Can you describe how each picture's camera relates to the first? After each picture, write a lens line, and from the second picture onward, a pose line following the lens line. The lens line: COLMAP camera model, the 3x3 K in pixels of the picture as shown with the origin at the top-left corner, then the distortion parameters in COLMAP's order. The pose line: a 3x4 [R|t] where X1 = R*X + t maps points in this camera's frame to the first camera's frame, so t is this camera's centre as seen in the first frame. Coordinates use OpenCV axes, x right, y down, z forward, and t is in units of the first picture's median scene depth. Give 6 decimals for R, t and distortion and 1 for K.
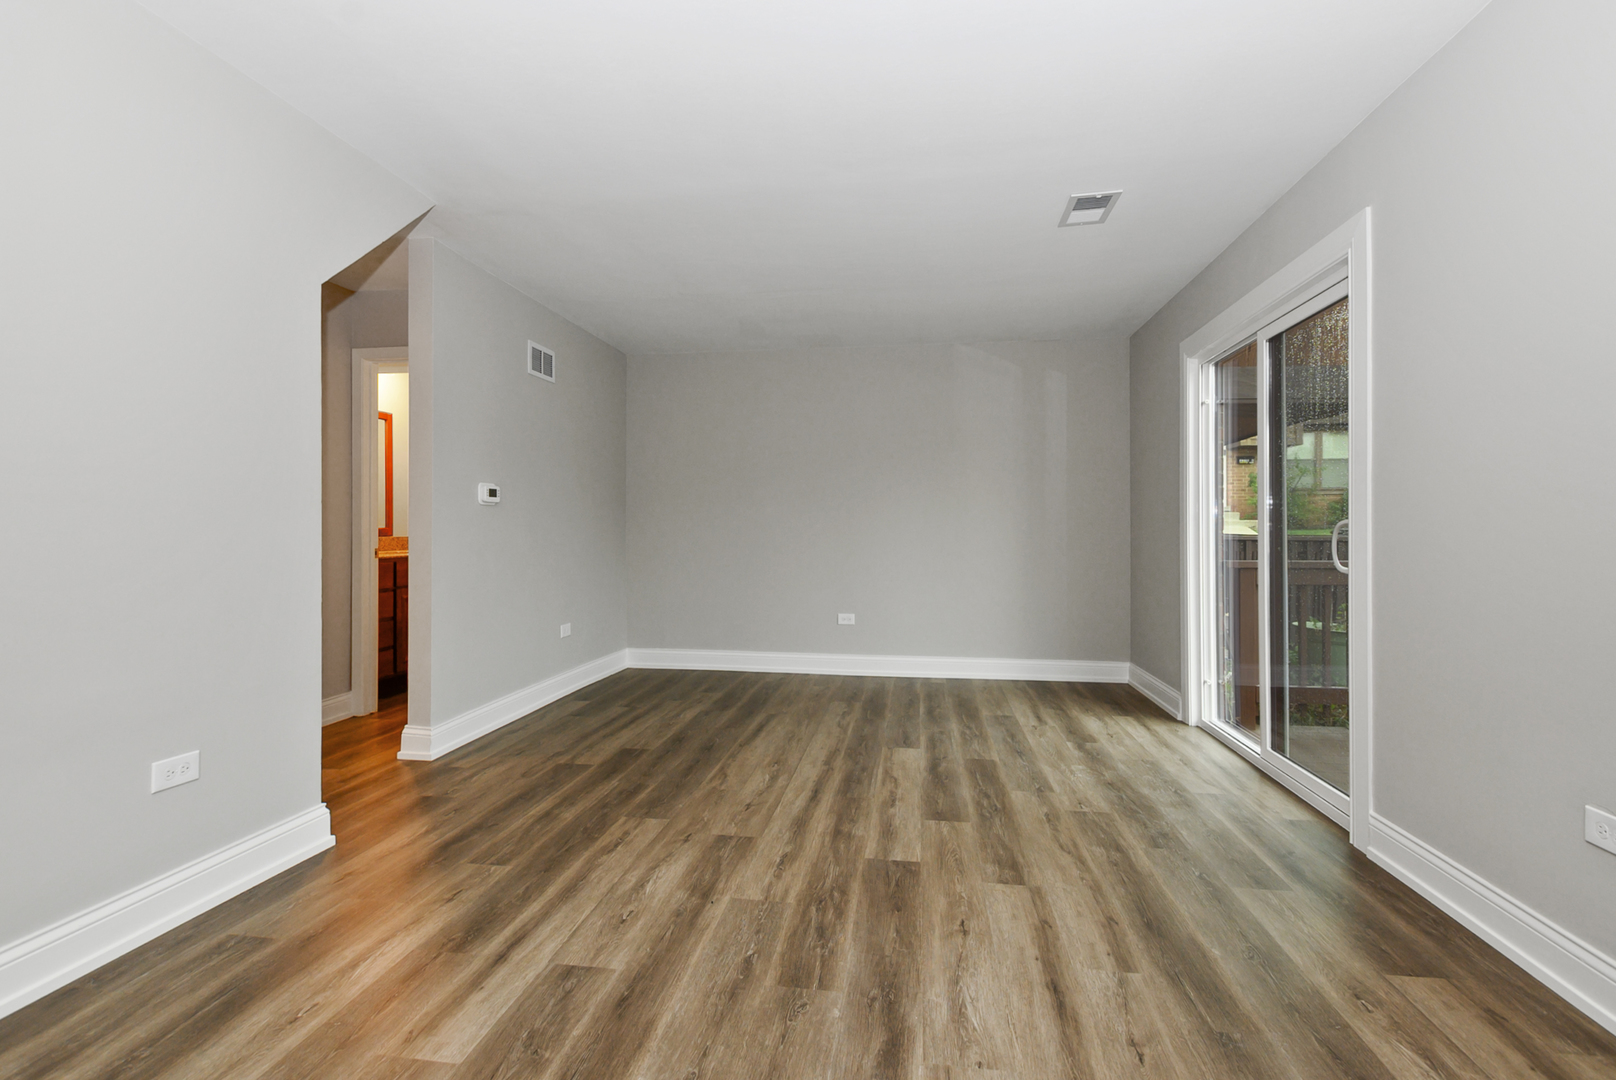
lens RADIAL K [[715.2, 0, 805.5], [0, 715.2, 530.1], [0, 0, 1]] dist [0.007988, -0.002517]
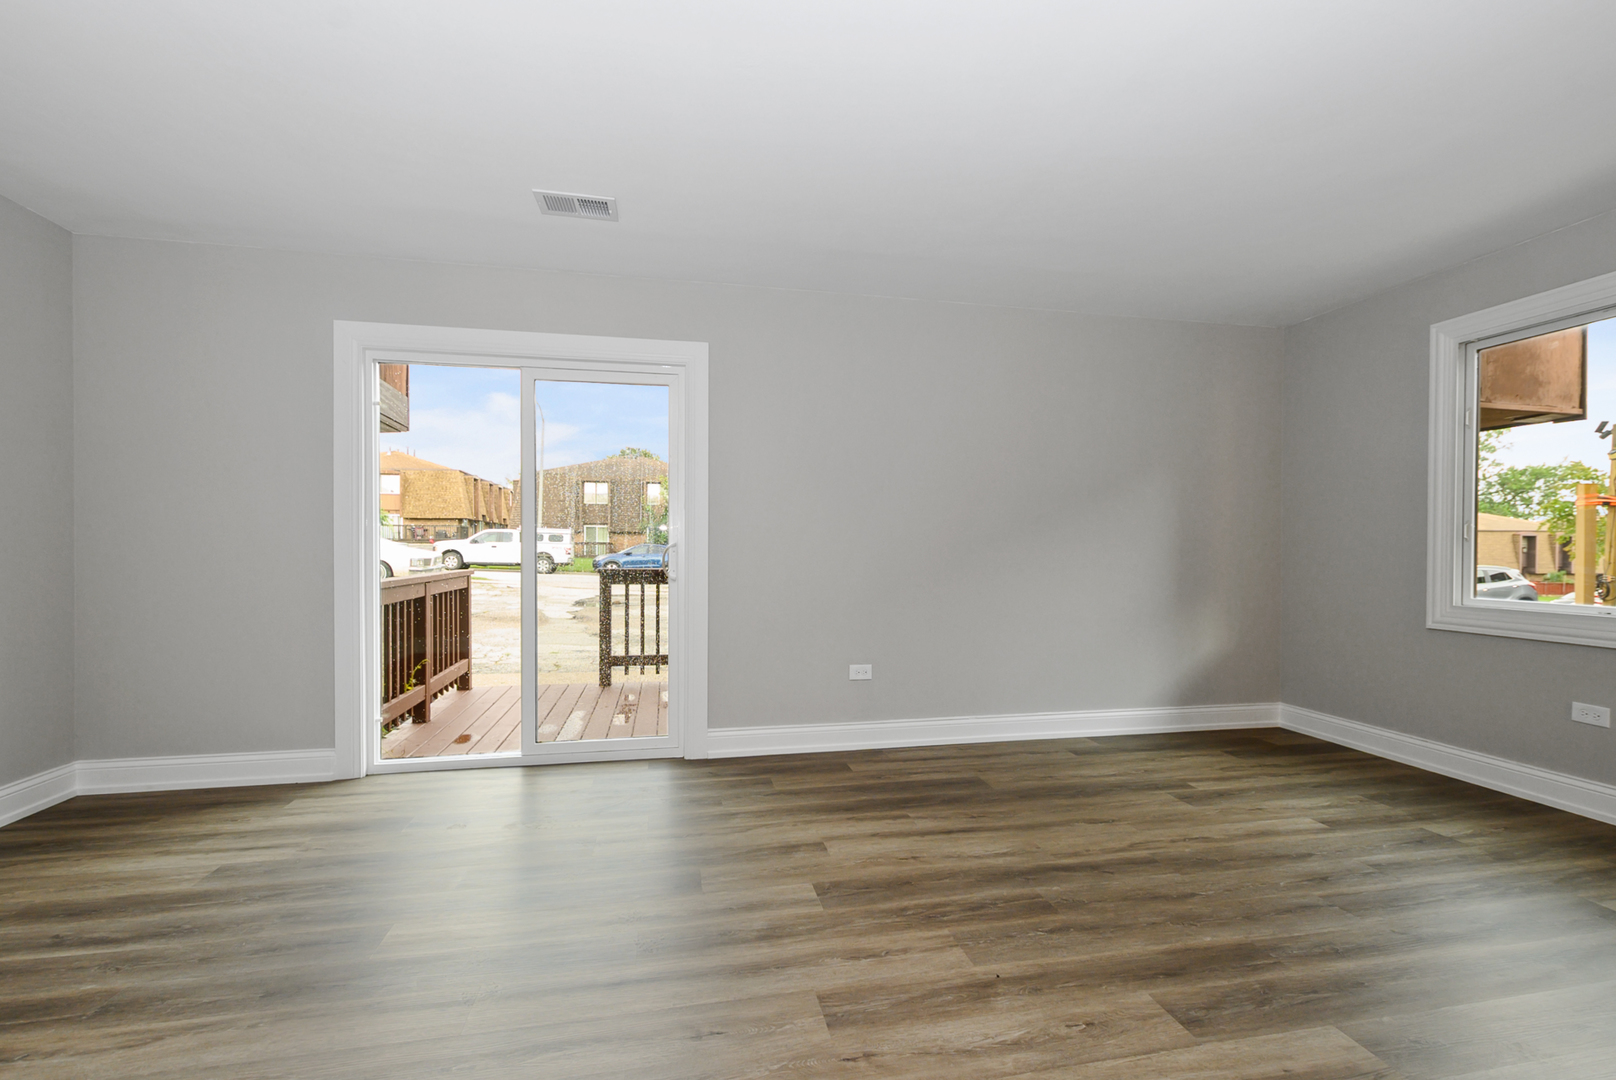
lens RADIAL K [[715.2, 0, 823.2], [0, 715.2, 557.4], [0, 0, 1]] dist [0.007988, -0.002517]
pose [[-0.356330, -0.011496, 0.934289, -0.873451], [-0.003031, 0.999933, 0.011147, -0.004001], [-0.934355, 0.001140, -0.356341, 1.510422]]
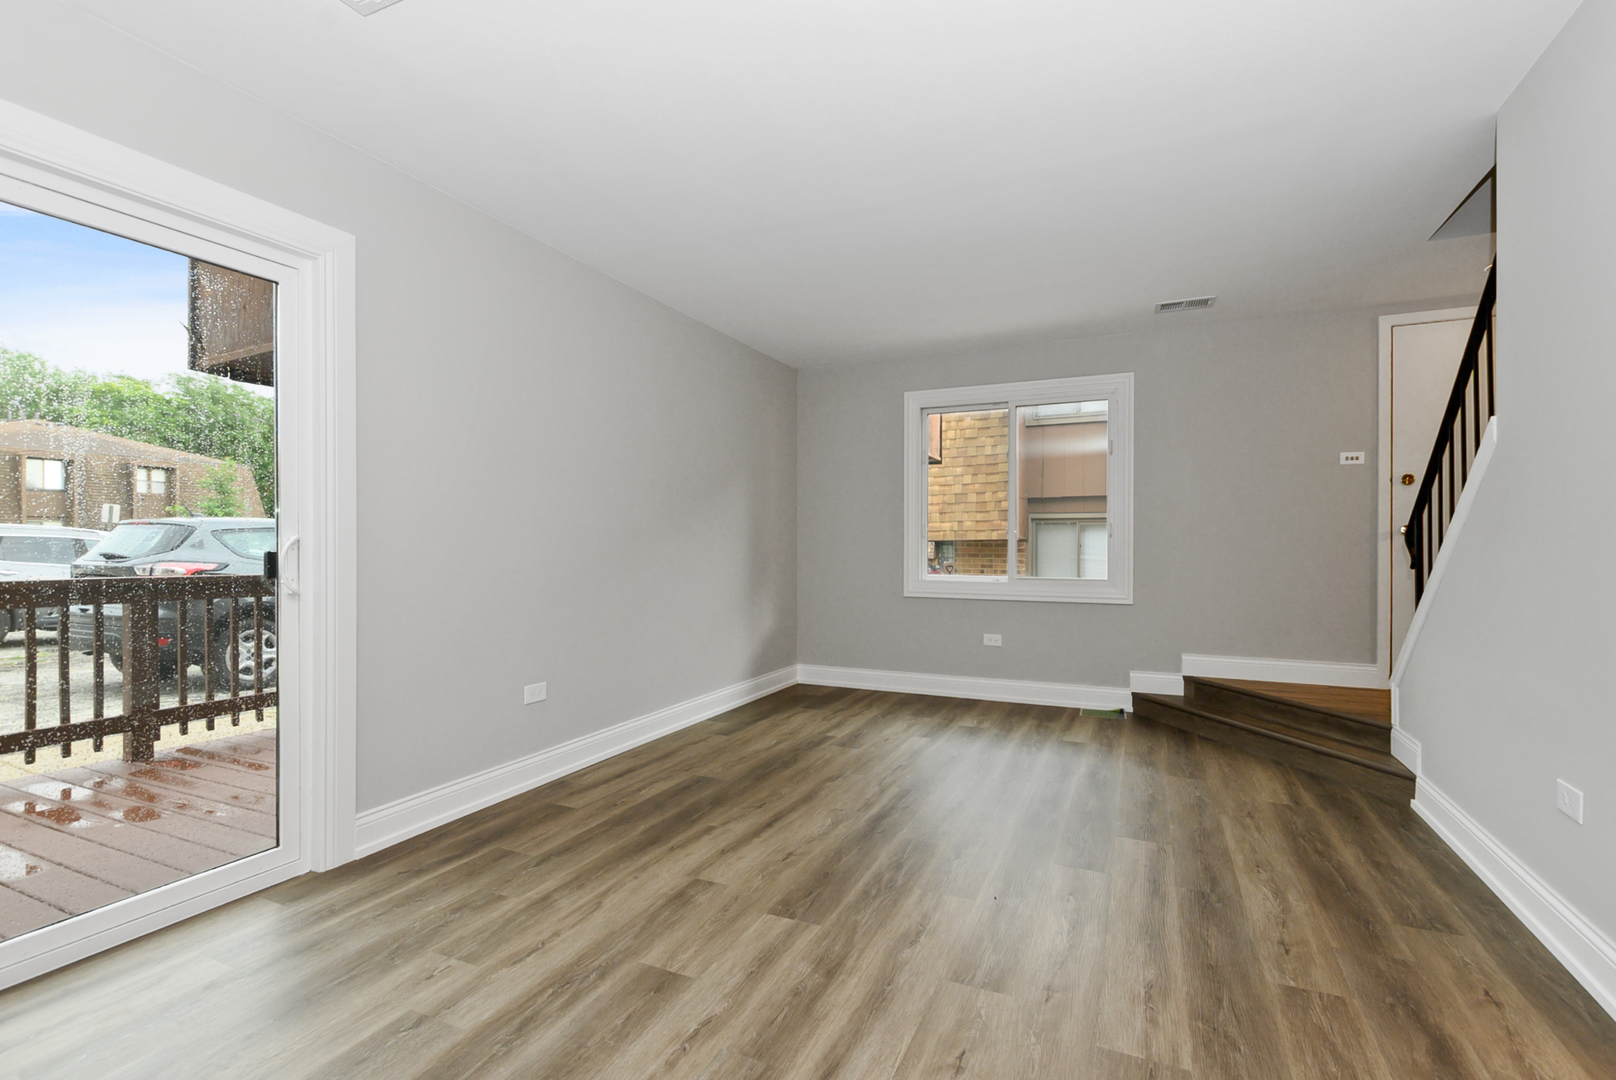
lens RADIAL K [[715.2, 0, 819.1], [0, 715.2, 546.5], [0, 0, 1]] dist [0.007988, -0.002517]
pose [[-0.964424, -0.000119, 0.264361, -0.162939], [-0.000192, 1.000000, -0.000249, -0.000875], [-0.264361, -0.000291, -0.964424, 2.089475]]
